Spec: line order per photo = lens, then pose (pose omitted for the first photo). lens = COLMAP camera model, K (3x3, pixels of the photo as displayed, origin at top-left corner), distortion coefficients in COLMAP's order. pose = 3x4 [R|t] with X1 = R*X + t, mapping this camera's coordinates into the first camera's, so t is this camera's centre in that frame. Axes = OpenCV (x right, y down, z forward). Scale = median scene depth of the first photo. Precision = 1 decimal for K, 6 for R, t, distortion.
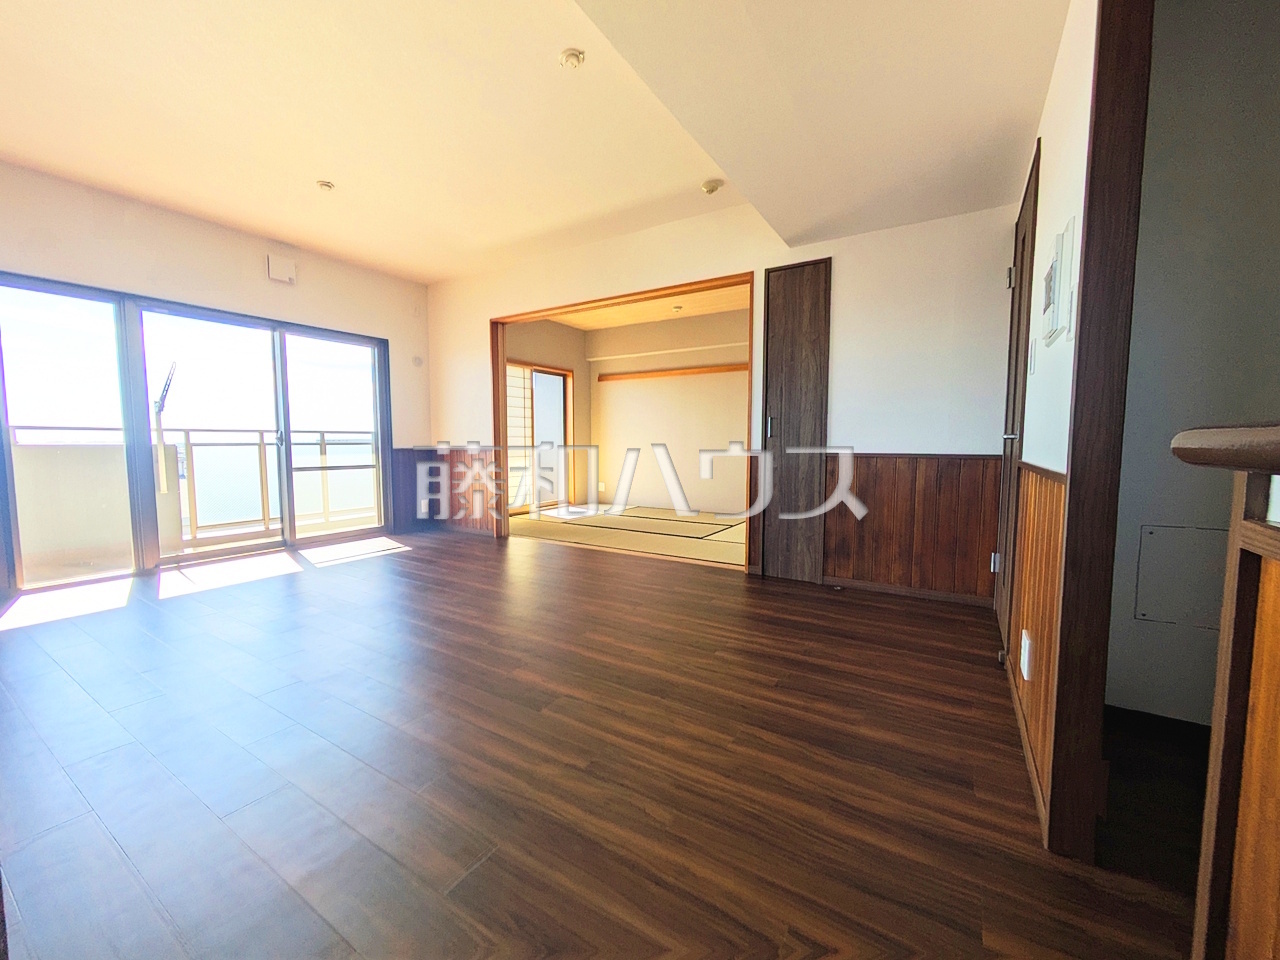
lens RADIAL K [[509.6, 0, 635.9], [0, 509.6, 469.3], [0, 0, 1]] dist [-0.001638, 0.001763]
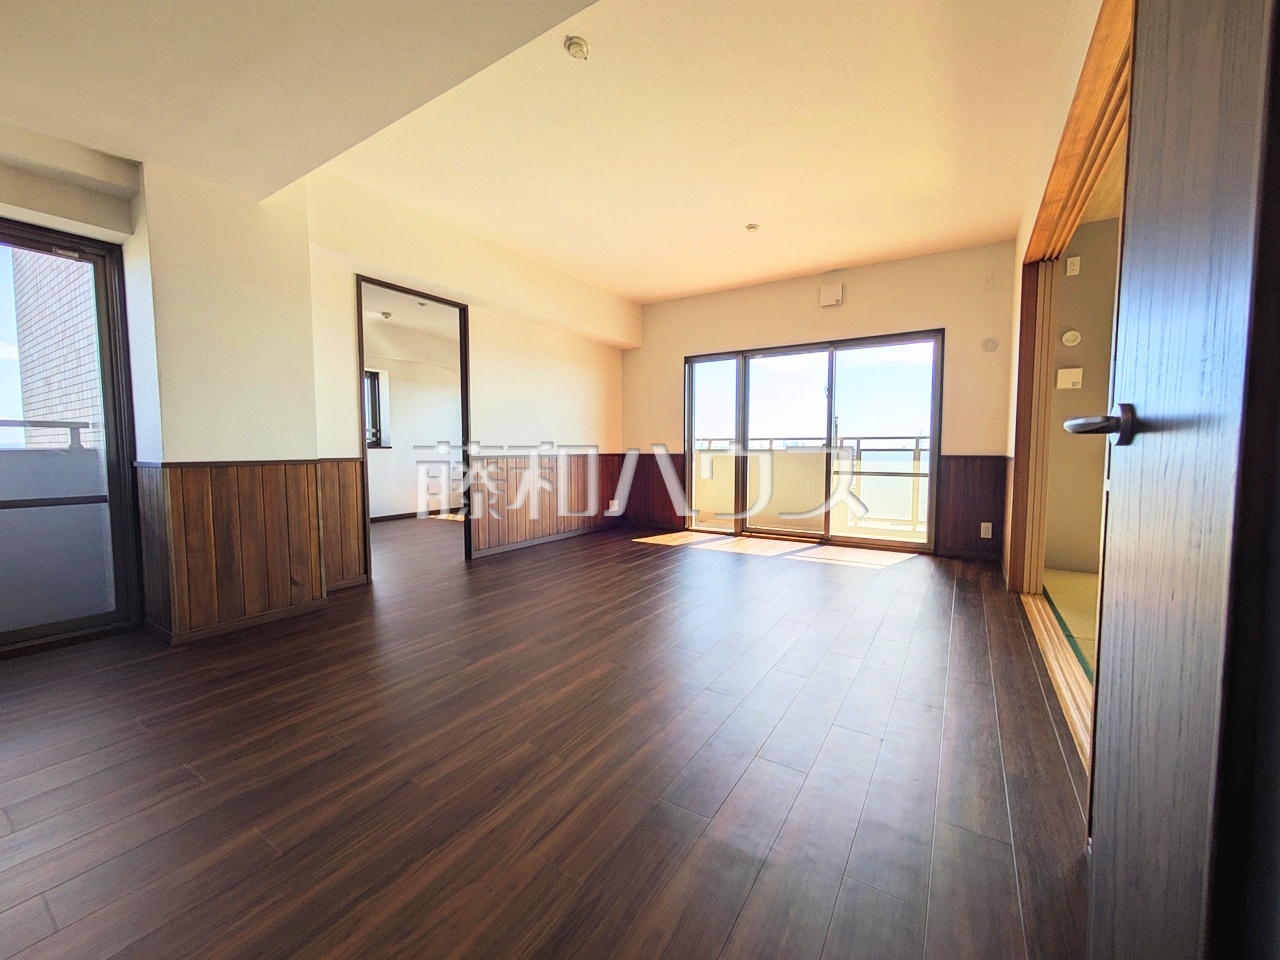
lens RADIAL K [[509.6, 0, 640.1], [0, 509.6, 479.0], [0, 0, 1]] dist [-0.001638, 0.001763]
pose [[0.007927, 0.061447, -0.998079, 0.382980], [-0.052431, 0.996763, 0.060949, -0.027930], [0.998593, 0.051847, 0.011123, 0.503769]]
